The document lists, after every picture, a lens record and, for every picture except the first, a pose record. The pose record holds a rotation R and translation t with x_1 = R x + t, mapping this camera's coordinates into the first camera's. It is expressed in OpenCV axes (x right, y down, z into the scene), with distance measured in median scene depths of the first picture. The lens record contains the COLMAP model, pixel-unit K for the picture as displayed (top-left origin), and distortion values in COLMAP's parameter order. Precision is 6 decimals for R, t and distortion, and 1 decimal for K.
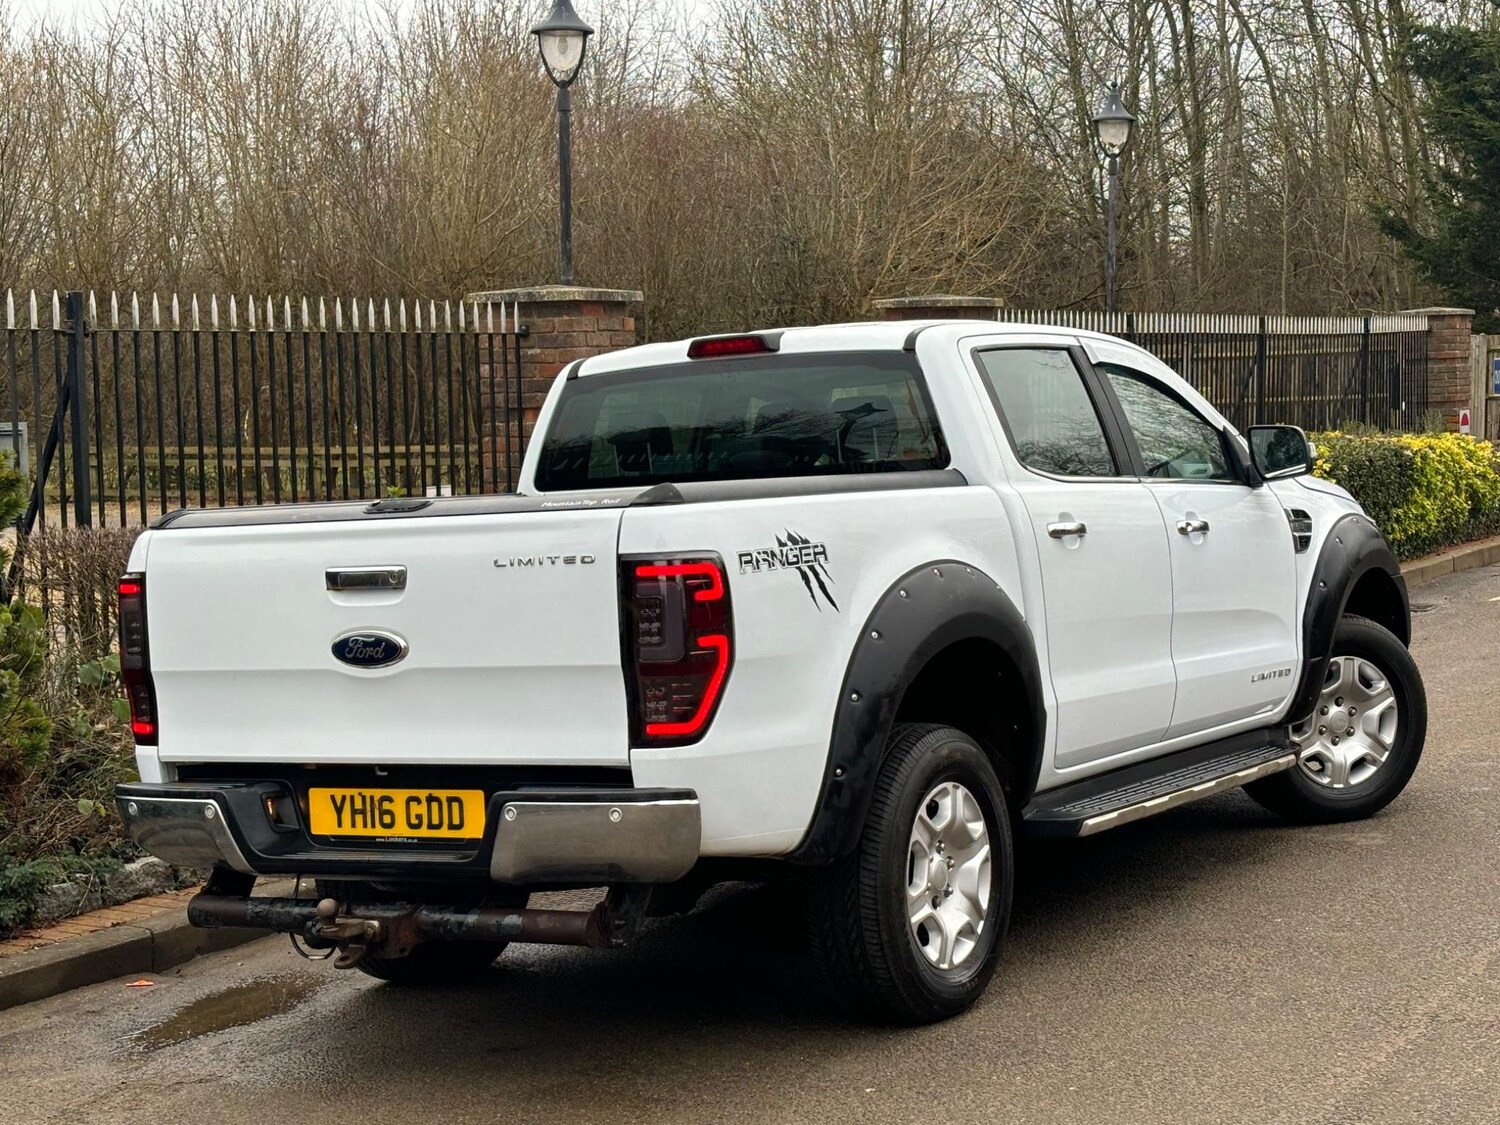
lens RADIAL K [[2586.7, 0, 749.2], [0, 2586.7, 569.8], [0, 0, 1]] dist [0.148930, 0.000000]
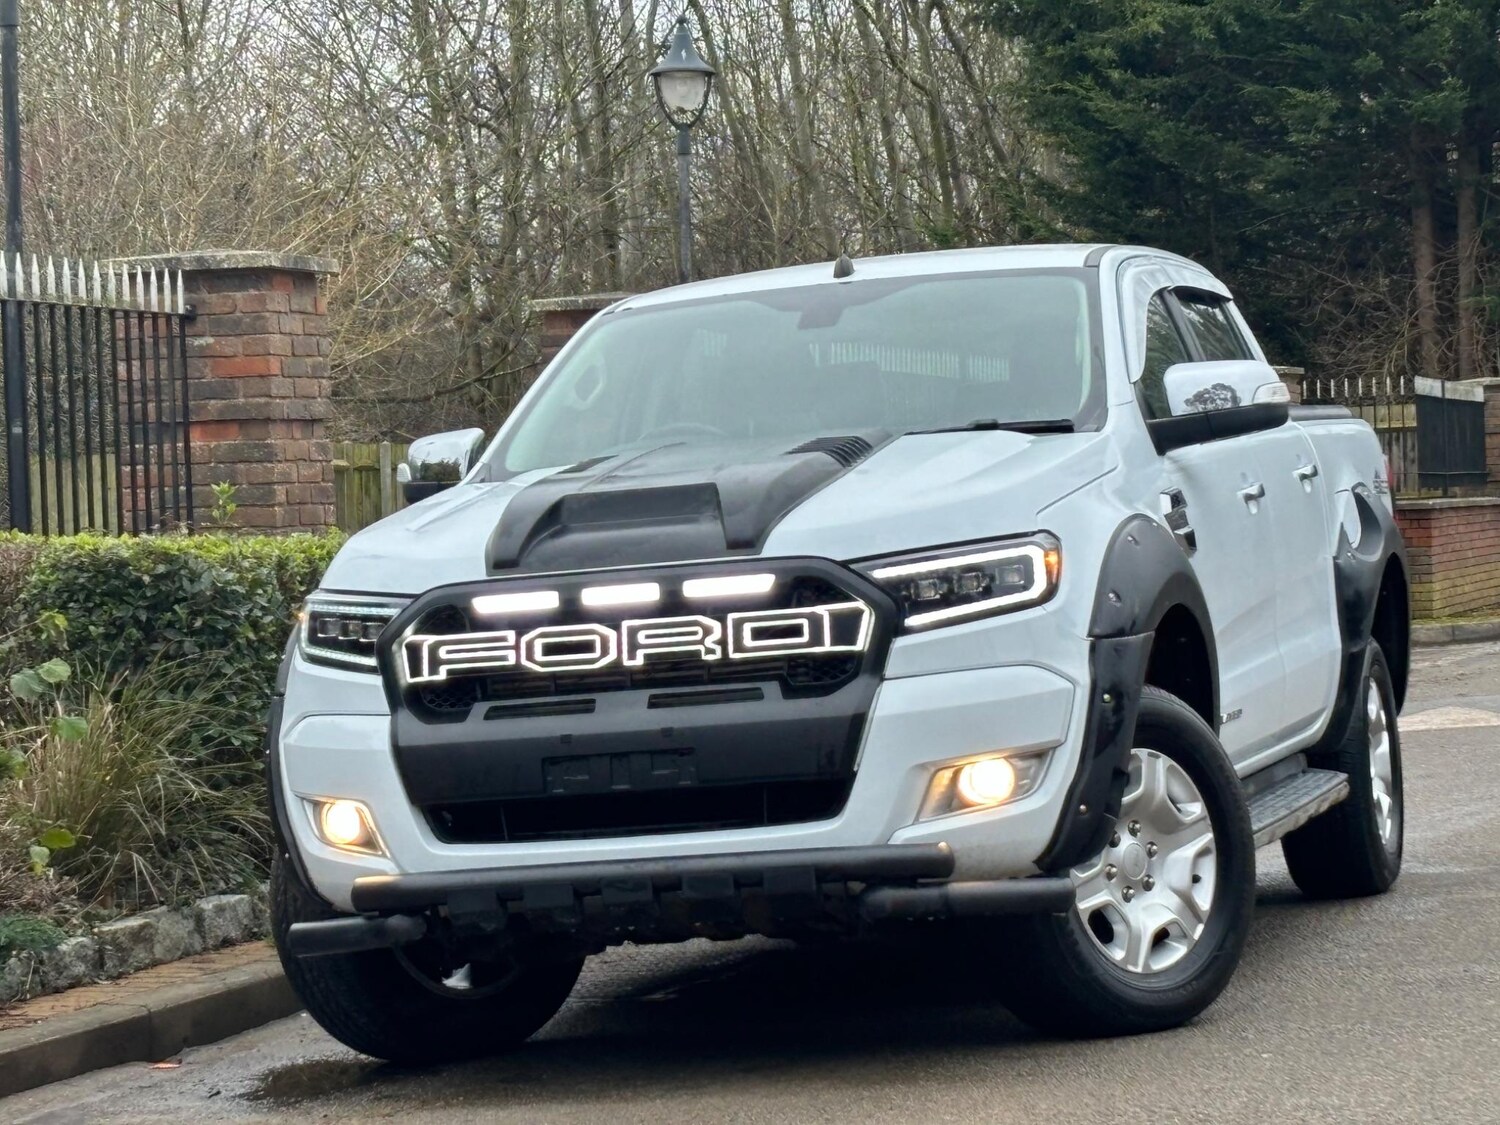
lens RADIAL K [[4455.1, 0, 699.7], [0, 4455.1, 621.3], [0, 0, 1]] dist [0.239590, 0.000000]
pose [[0.975883, -0.016891, 0.217639, -0.385836], [0.029892, 0.997950, -0.056581, 0.112984], [-0.216238, 0.061723, 0.974388, -0.354286]]
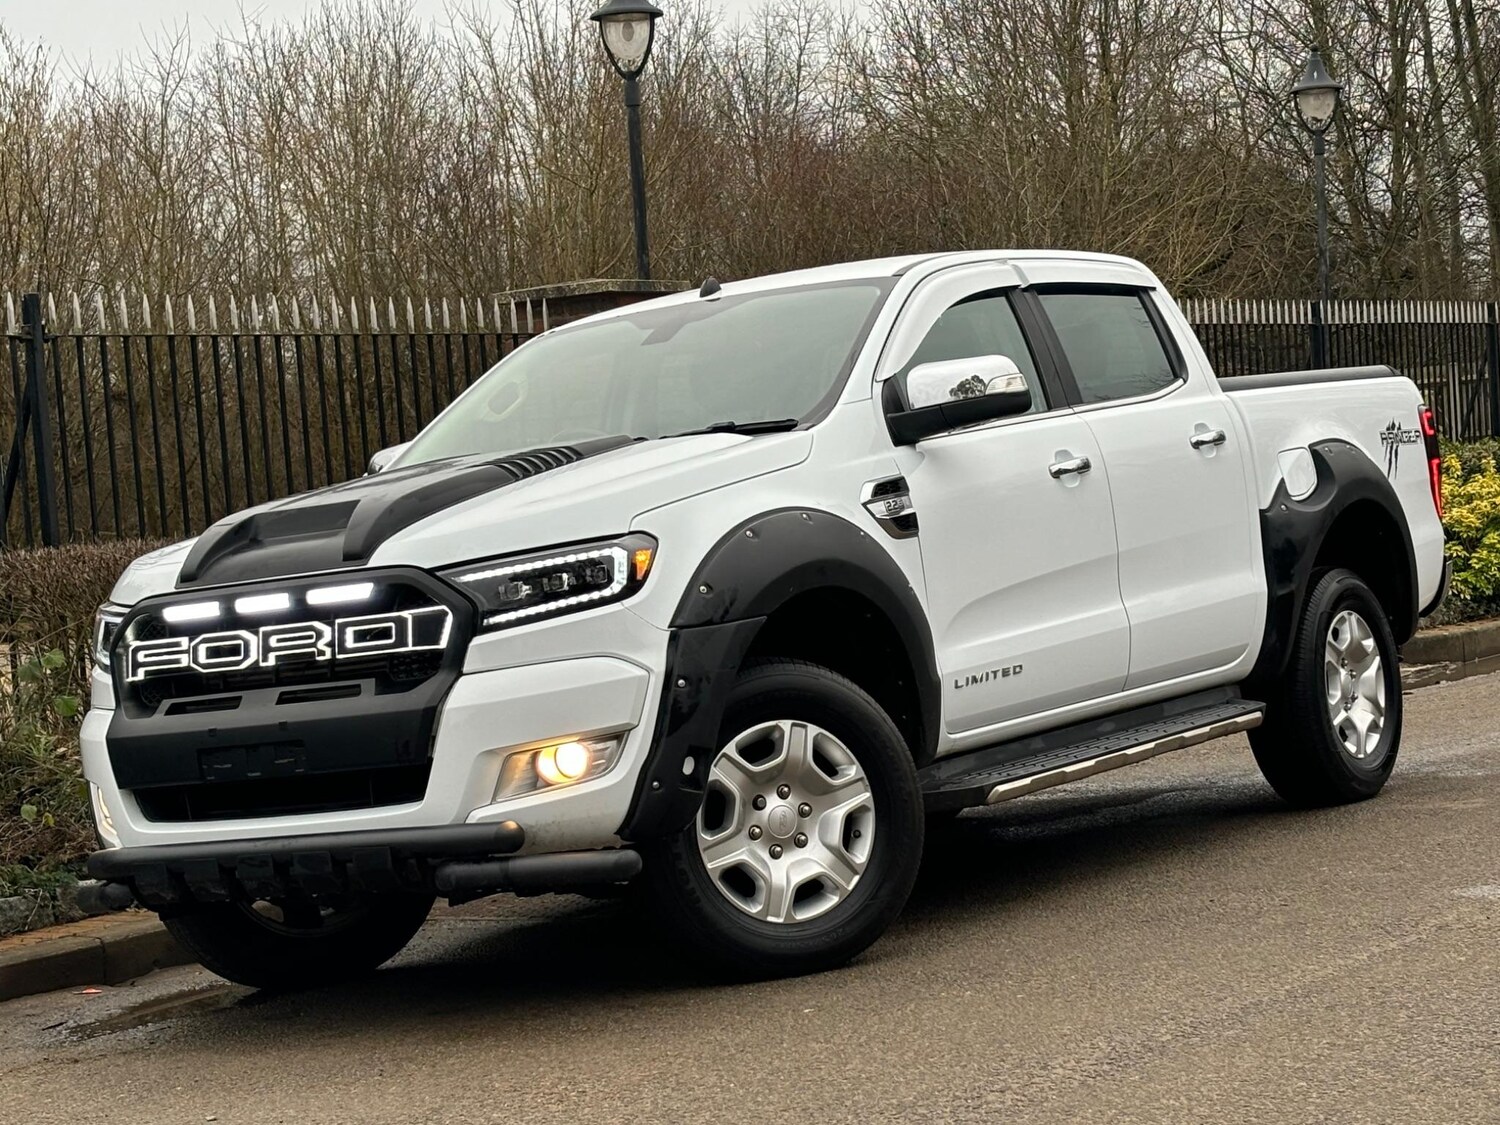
lens RADIAL K [[3174.2, 0, 749.5], [0, 3174.2, 575.2], [0, 0, 1]] dist [0.167207, 0.000000]
pose [[0.995678, -0.054417, -0.075260, 0.100962], [0.051040, 0.997632, -0.046091, 0.079535], [0.077590, 0.042050, 0.996098, -0.130038]]
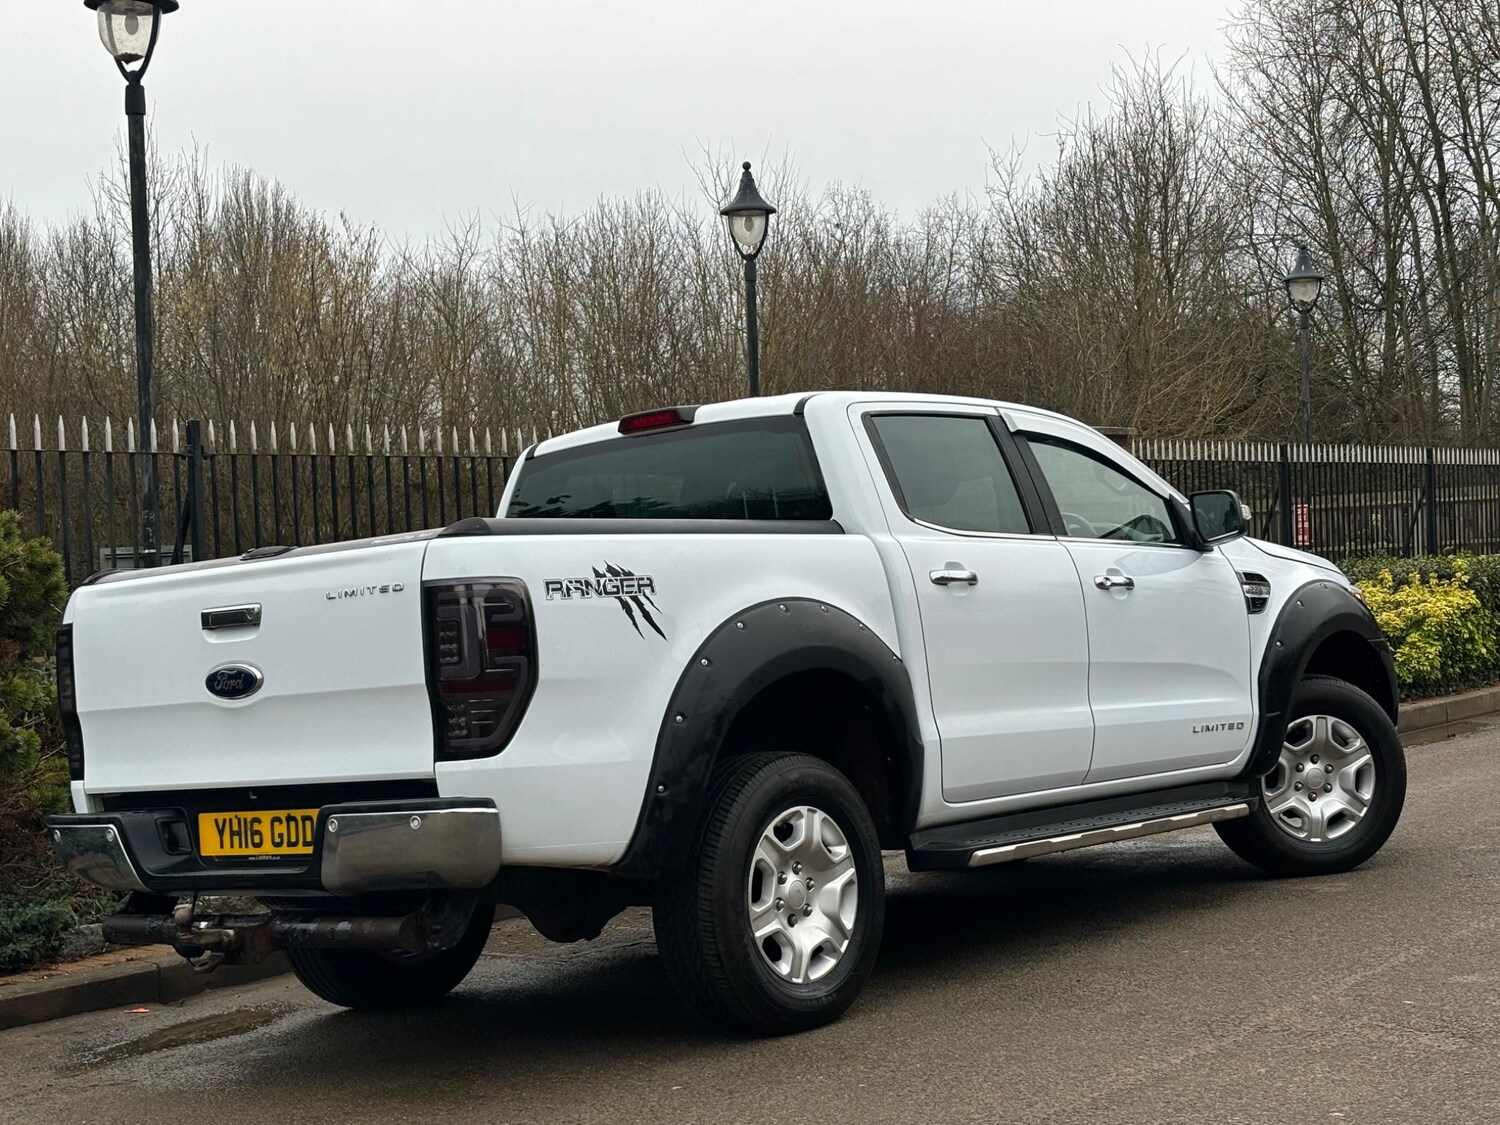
lens RADIAL K [[2304.2, 0, 754.6], [0, 2304.2, 573.5], [0, 0, 1]] dist [0.126897, 0.000000]
pose [[0.989299, -0.025431, -0.143672, 0.182872], [0.015723, 0.997540, -0.068309, 0.047729], [0.145056, 0.065319, 0.987265, 0.053643]]
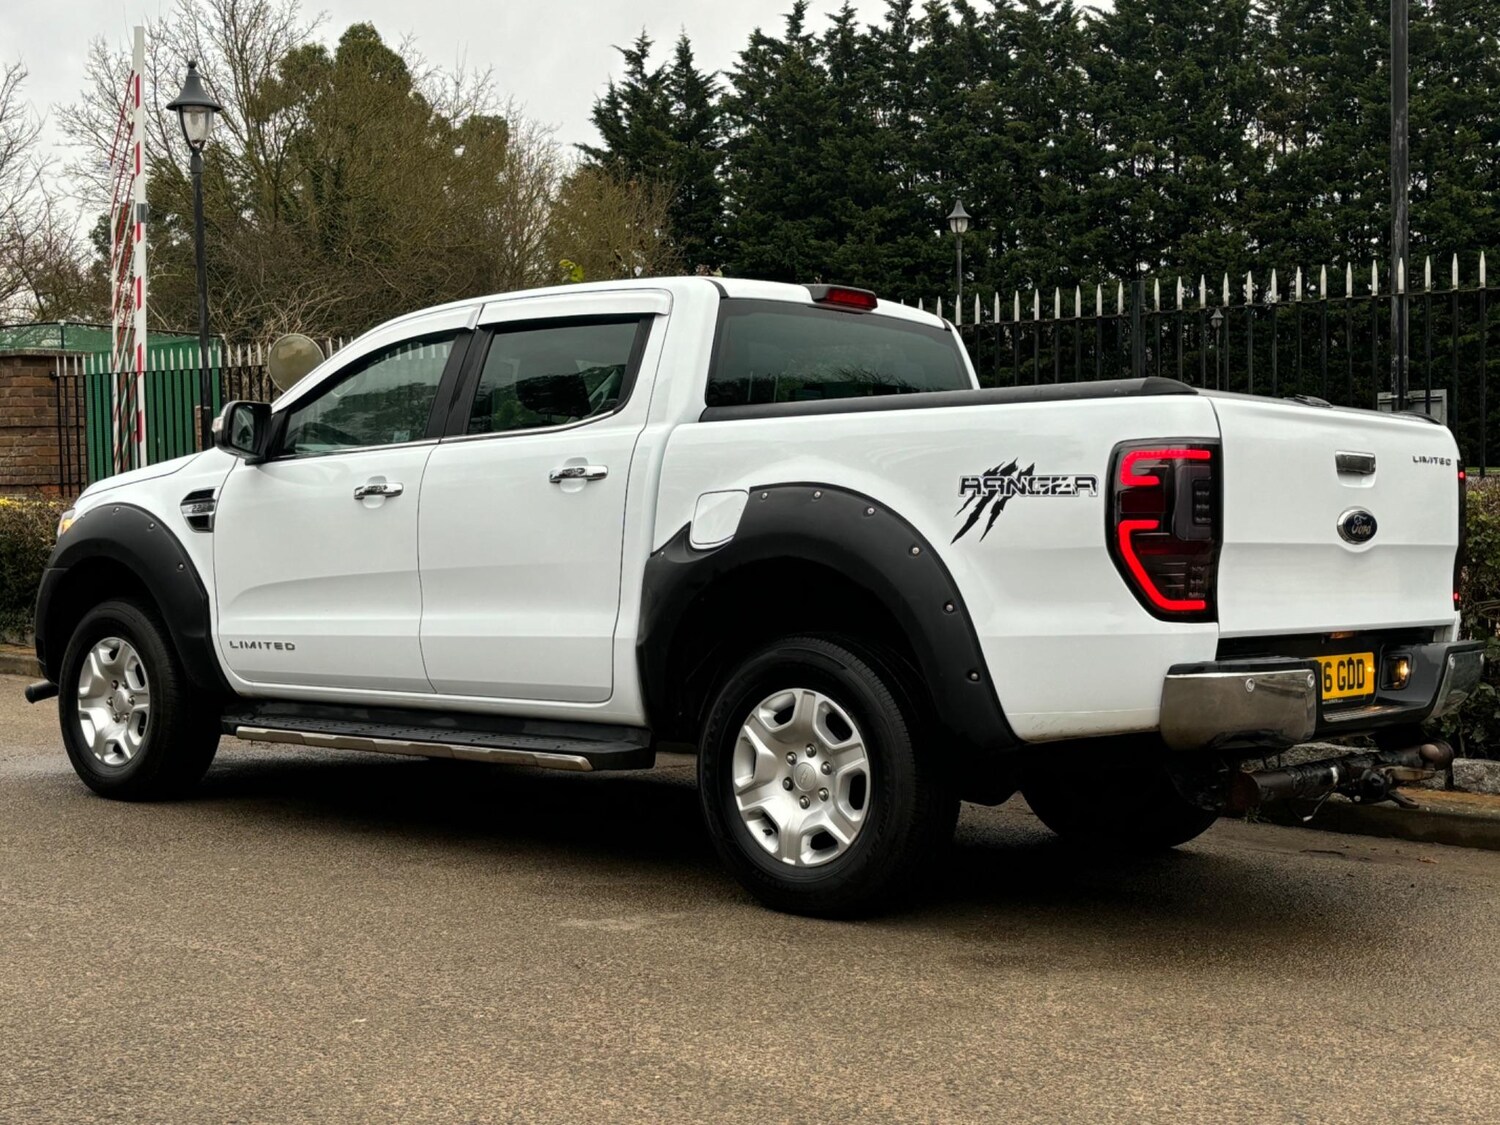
lens RADIAL K [[2064.0, 0, 748.3], [0, 2064.0, 575.4], [0, 0, 1]] dist [0.045552, 0.000000]
pose [[0.164027, 0.046974, 0.985337, -0.911297], [0.027130, 0.998273, -0.052107, 0.077945], [-0.986083, 0.035280, 0.162469, 0.956683]]
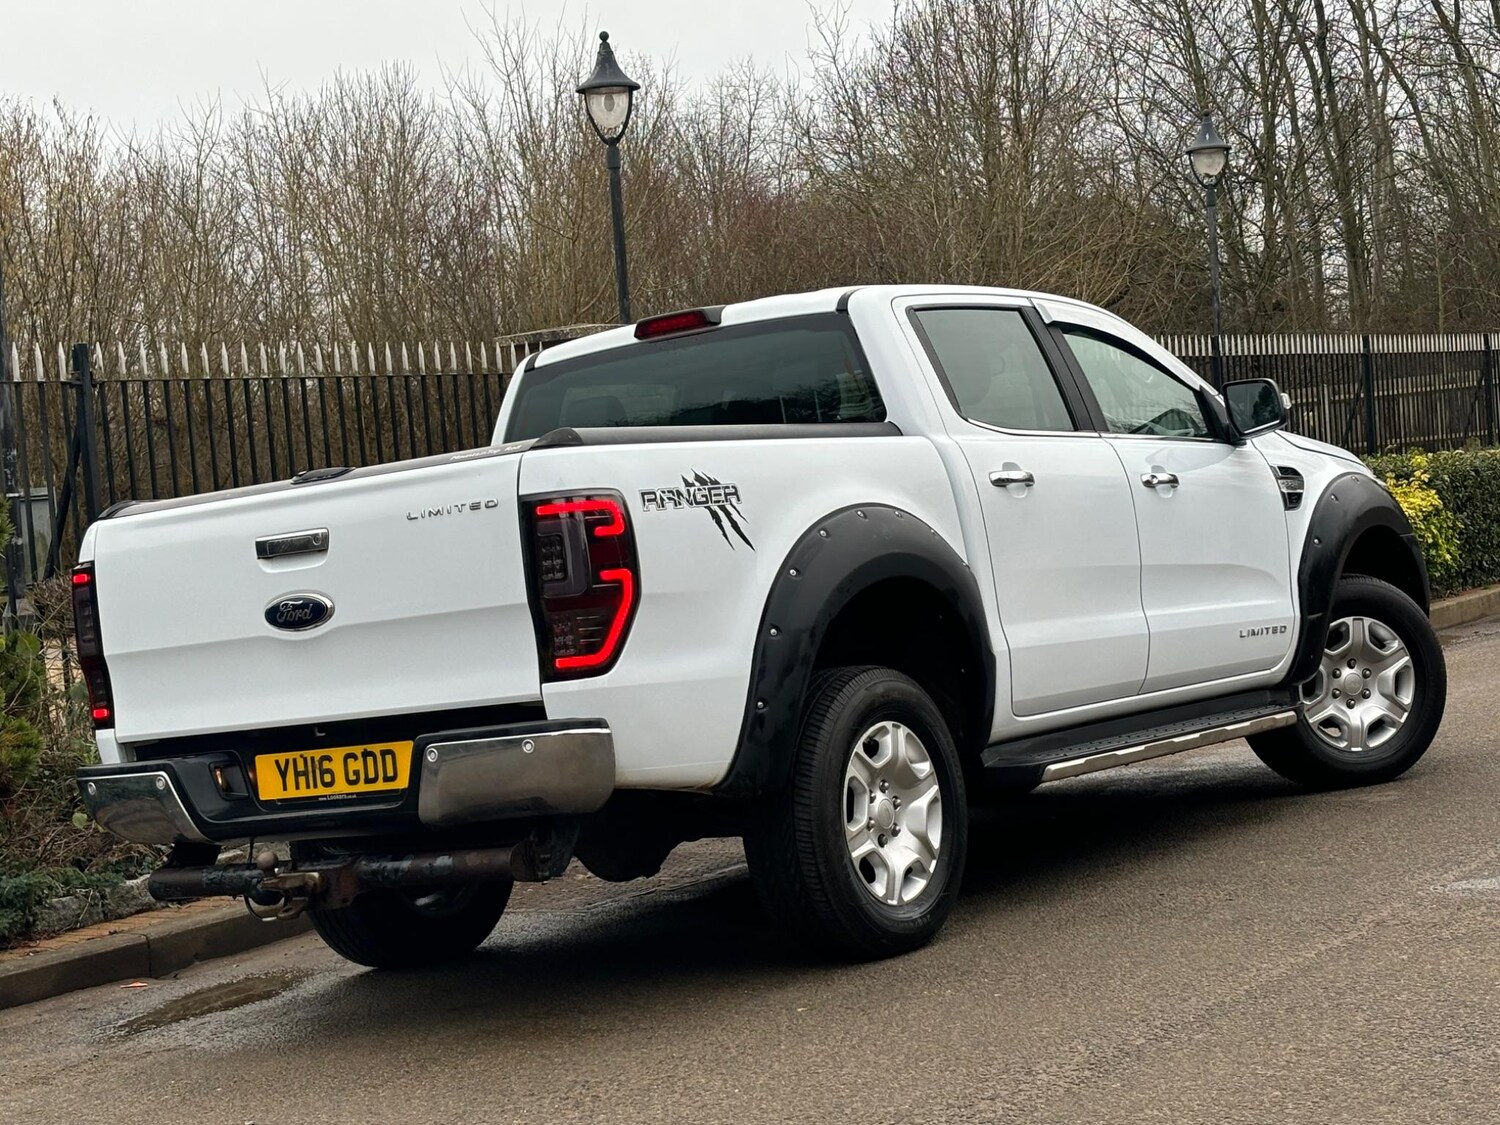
lens RADIAL K [[2738.7, 0, 744.0], [0, 2738.7, 551.1], [0, 0, 1]] dist [0.155058, 0.000000]
pose [[0.996096, -0.062815, -0.062025, 0.085593], [0.059669, 0.996897, -0.051338, 0.062894], [0.065057, 0.047437, 0.996753, -0.069892]]
